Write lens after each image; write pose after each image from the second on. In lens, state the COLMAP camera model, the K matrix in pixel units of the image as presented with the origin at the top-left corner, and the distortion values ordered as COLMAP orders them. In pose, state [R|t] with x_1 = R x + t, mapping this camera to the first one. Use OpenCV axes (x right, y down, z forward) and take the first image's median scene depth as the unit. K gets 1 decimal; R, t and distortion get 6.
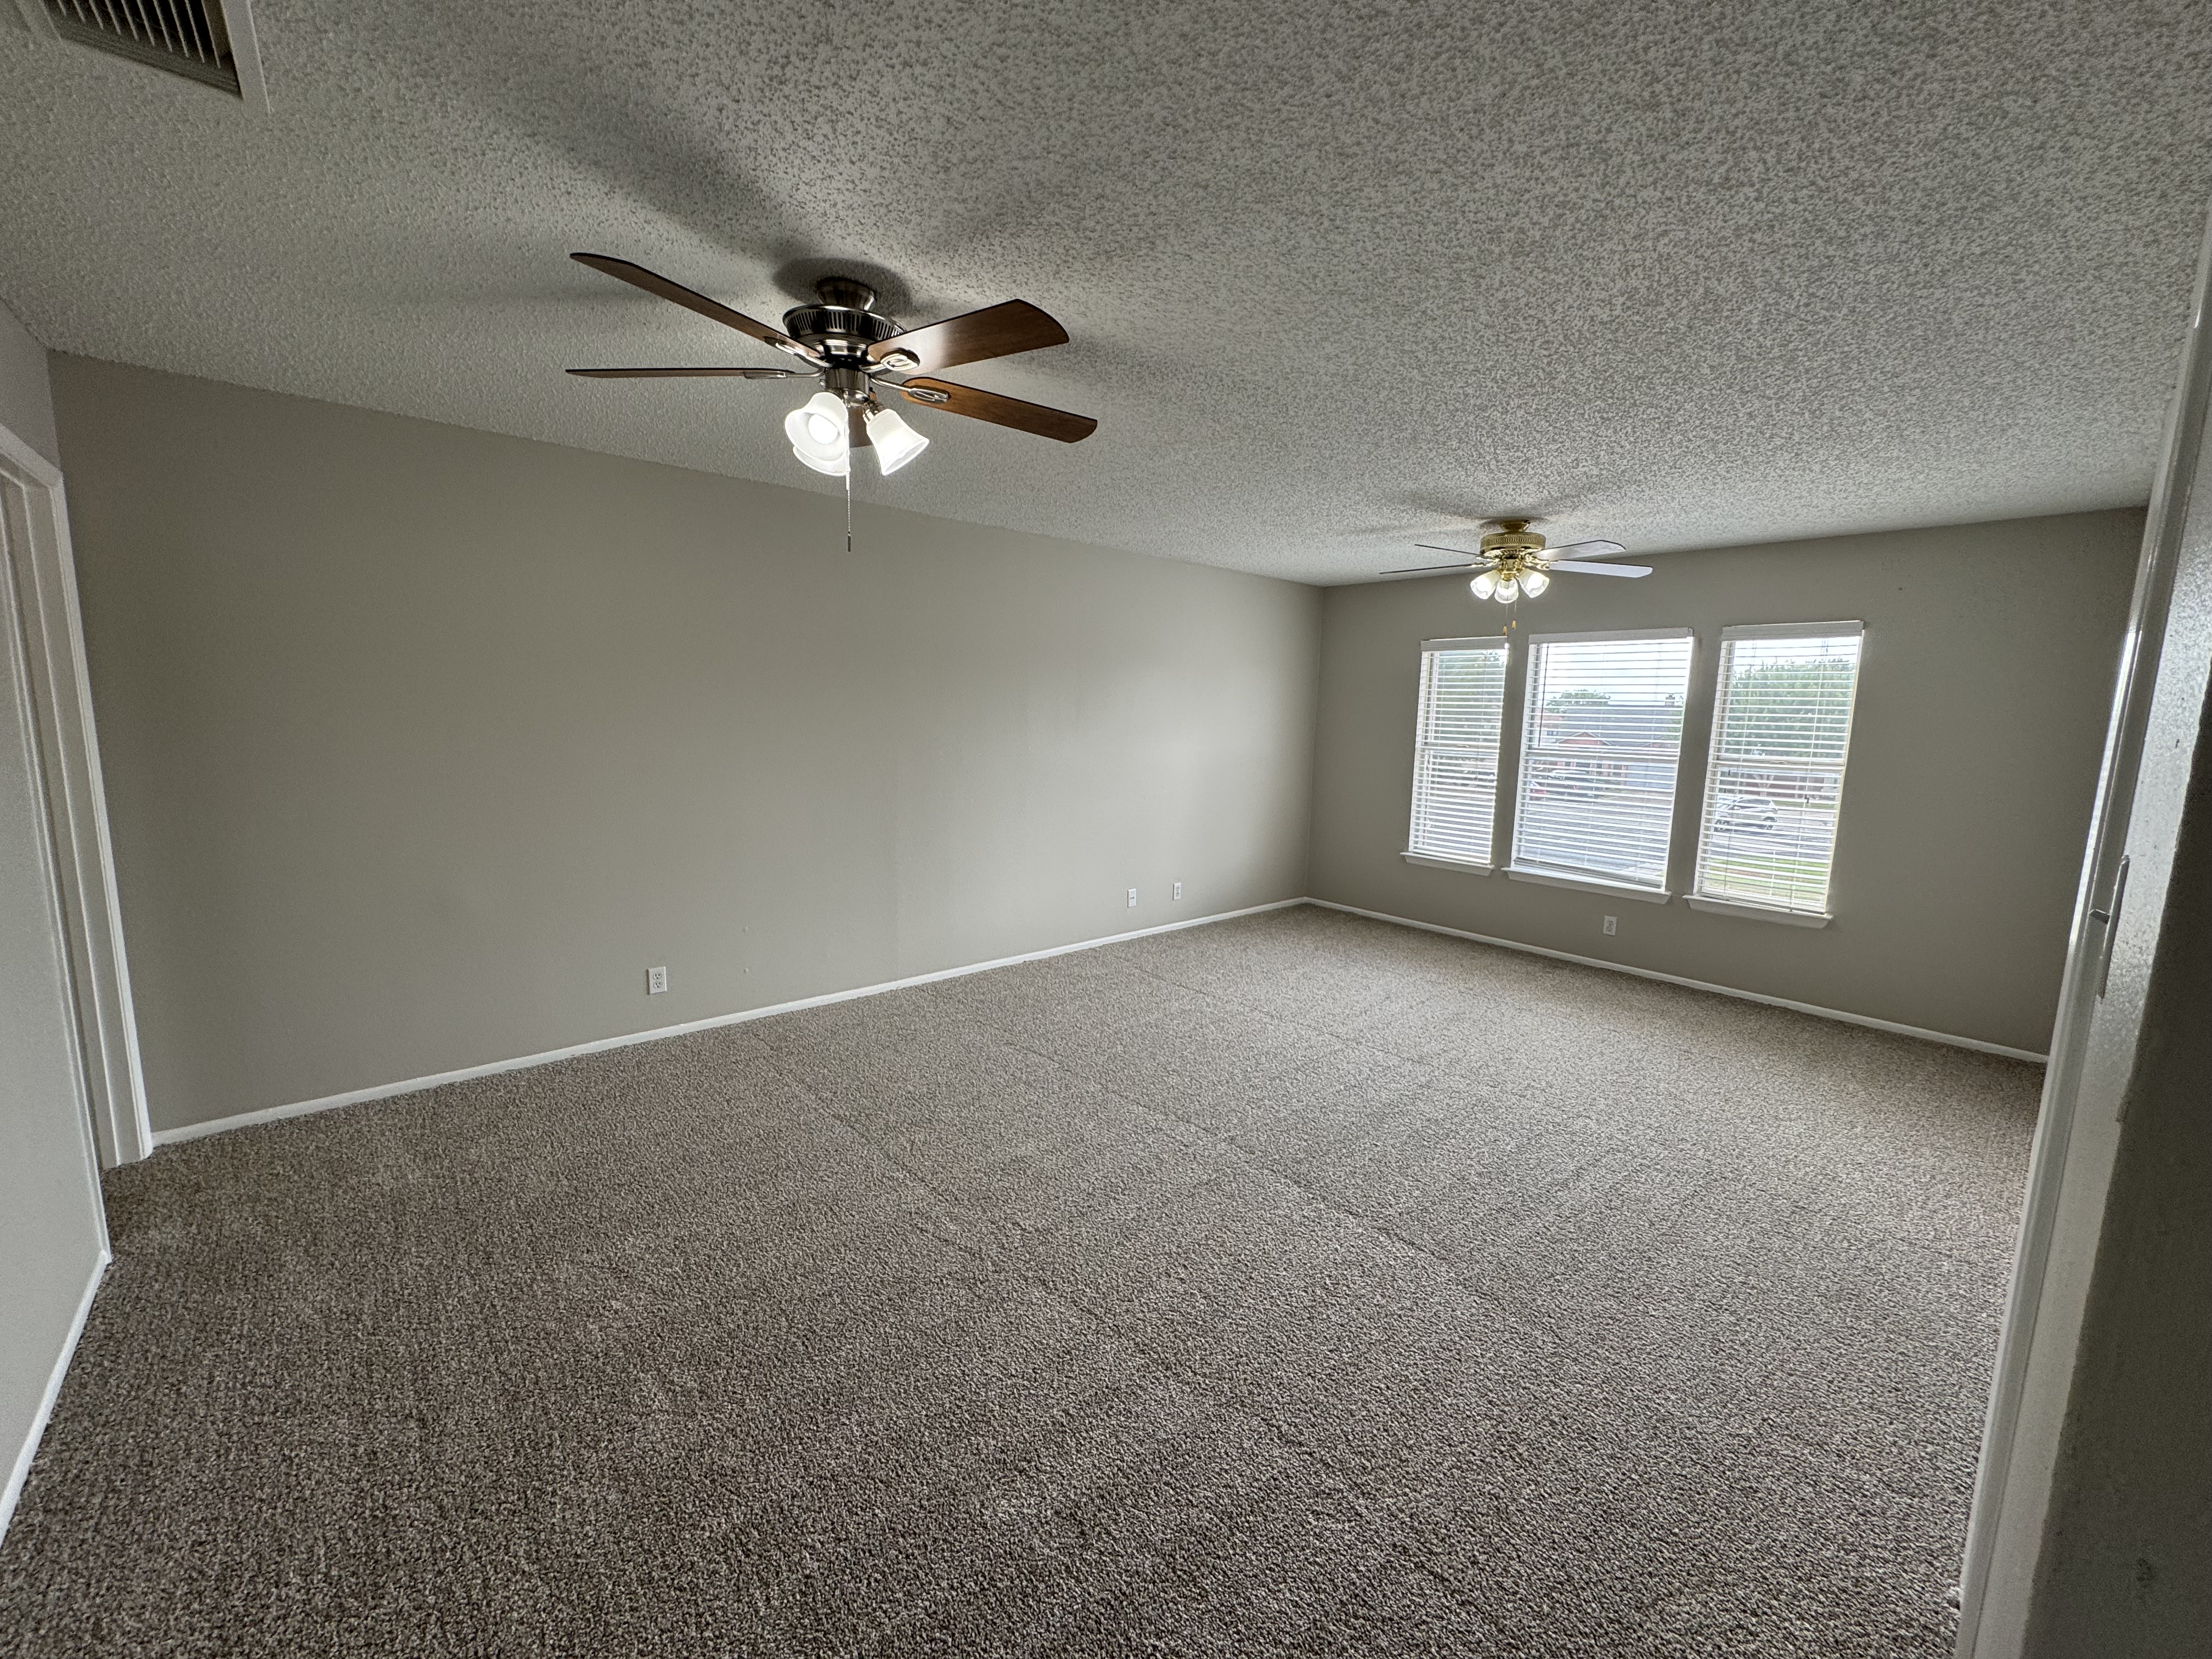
lens RADIAL K [[879.4, 0, 1118.3], [0, 879.4, 829.6], [0, 0, 1]] dist [-0.002382, 0.000617]
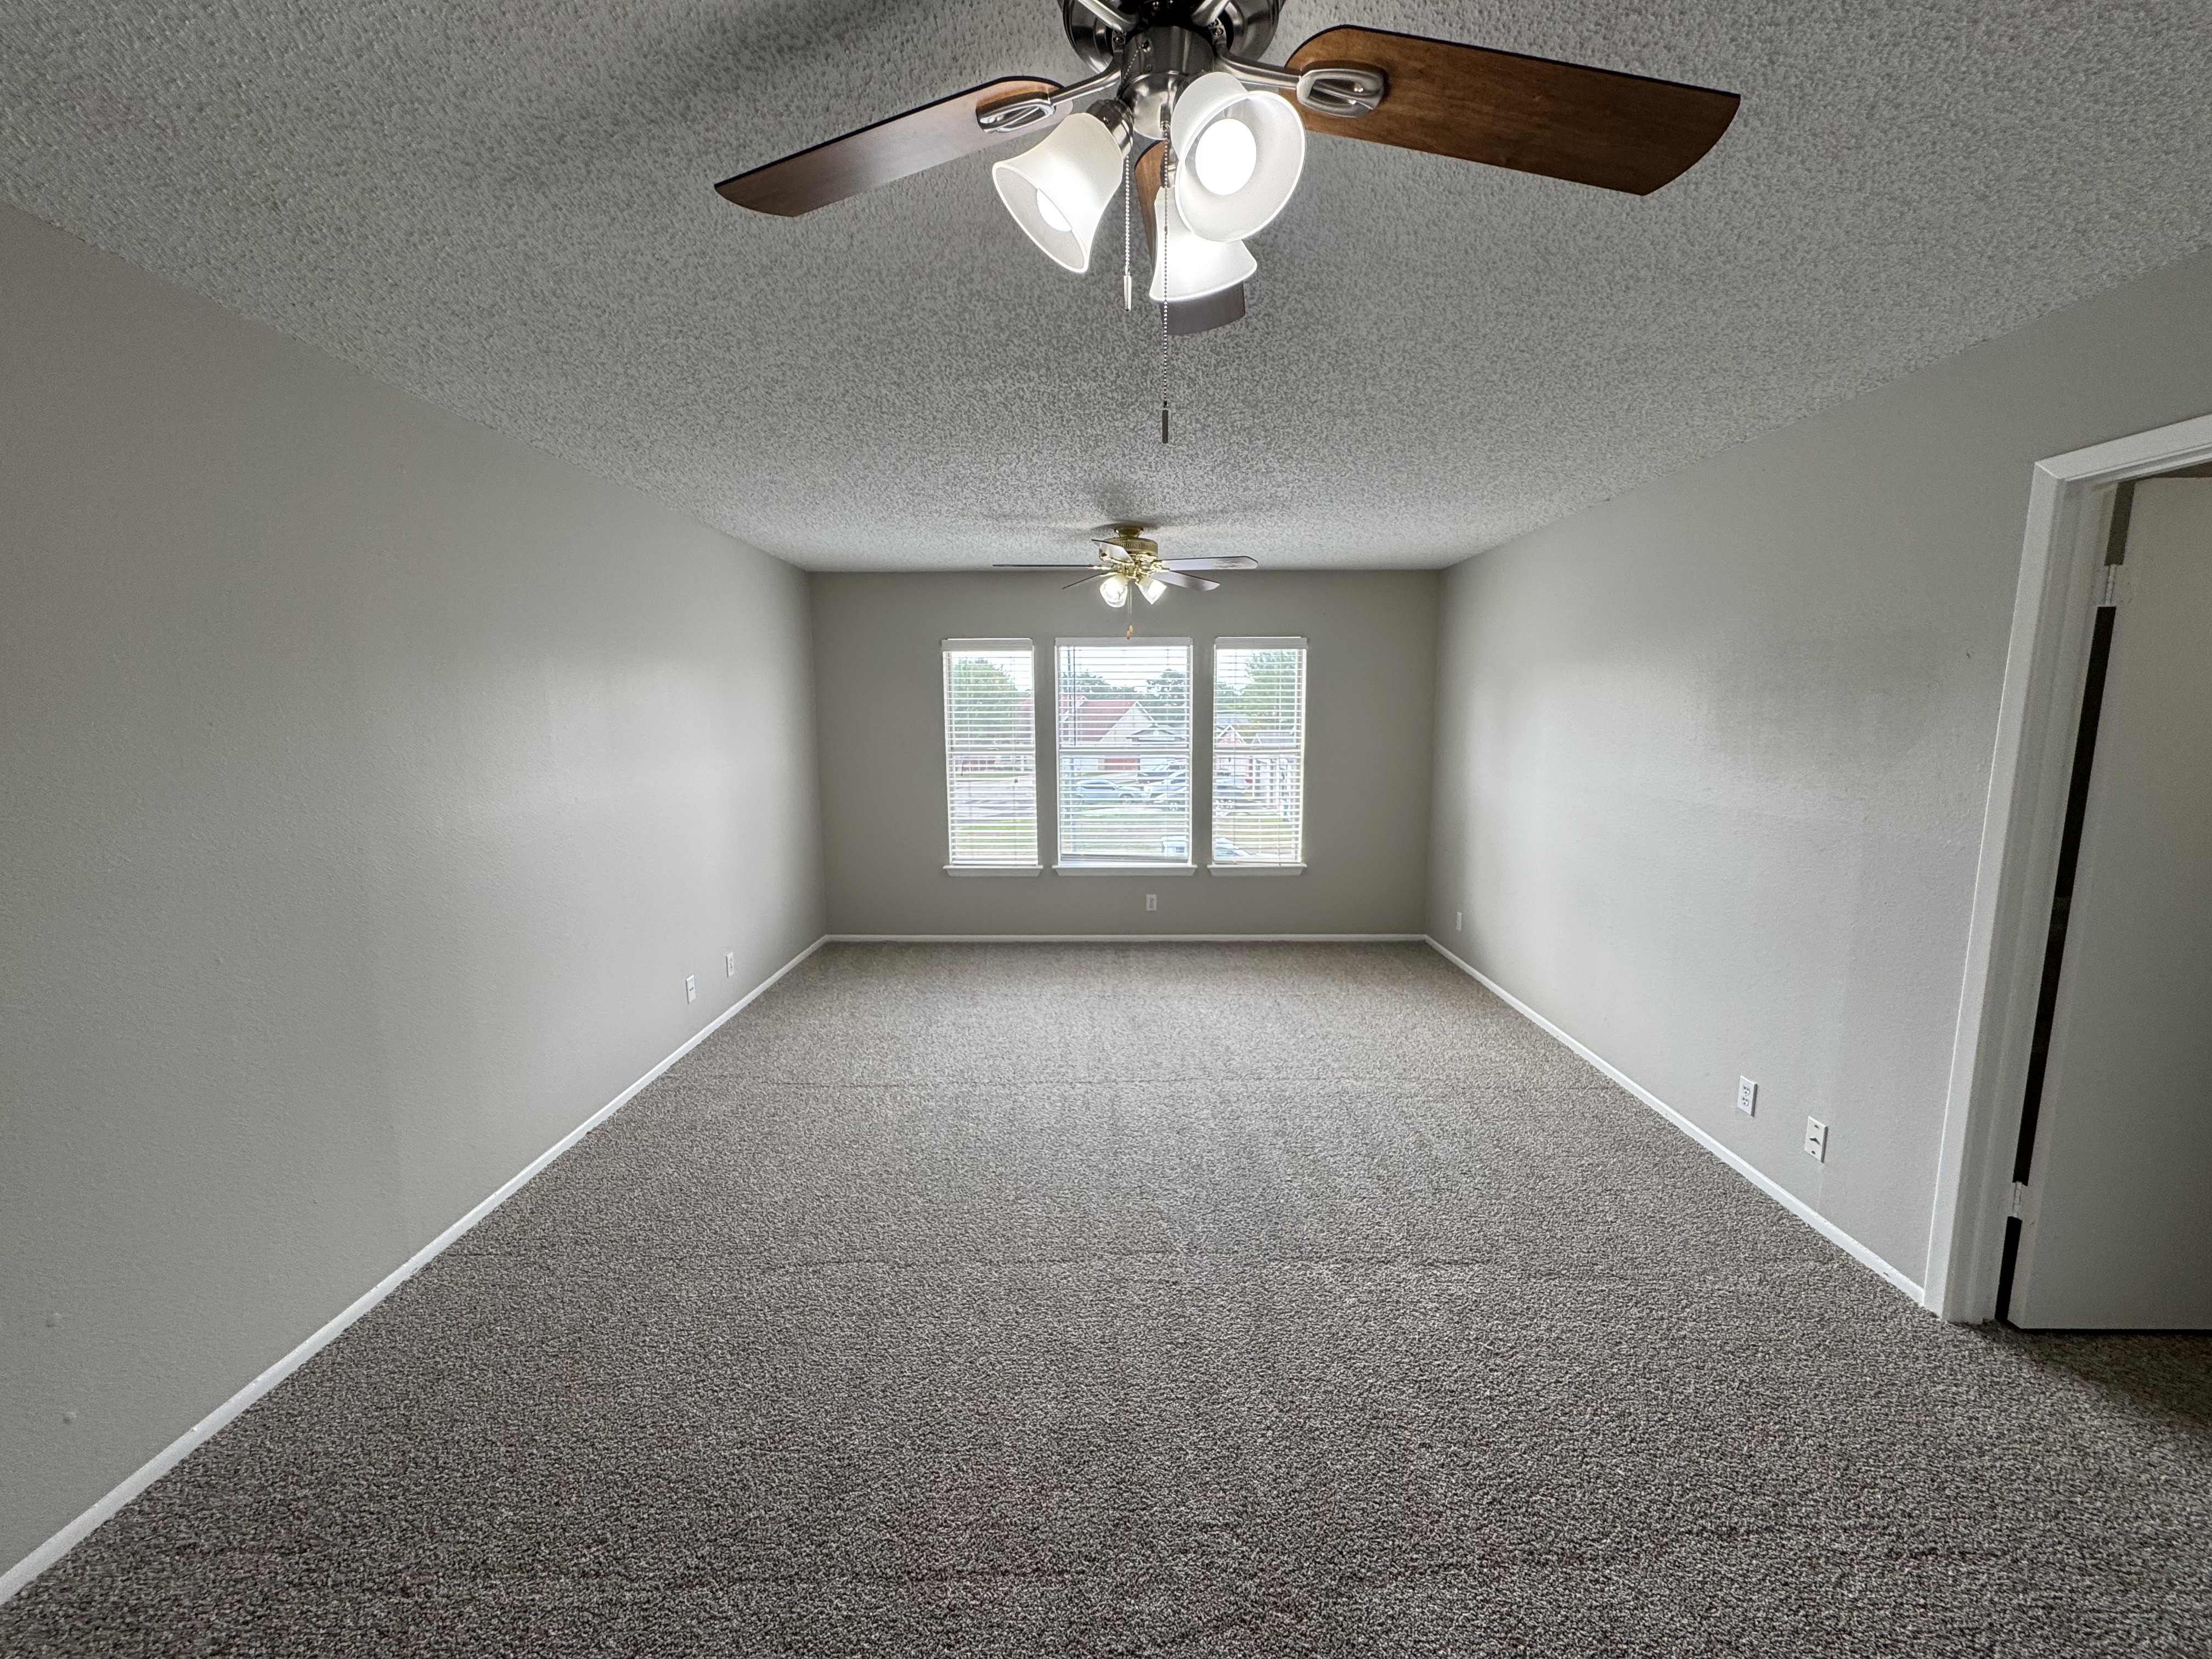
lens RADIAL K [[879.4, 0, 1103.5], [0, 879.4, 825.8], [0, 0, 1]] dist [-0.002382, 0.000617]
pose [[0.670446, -0.122313, 0.731807, -0.301010], [0.121757, 0.991084, 0.054101, -0.058130], [-0.731900, 0.052830, 0.679361, 0.302788]]
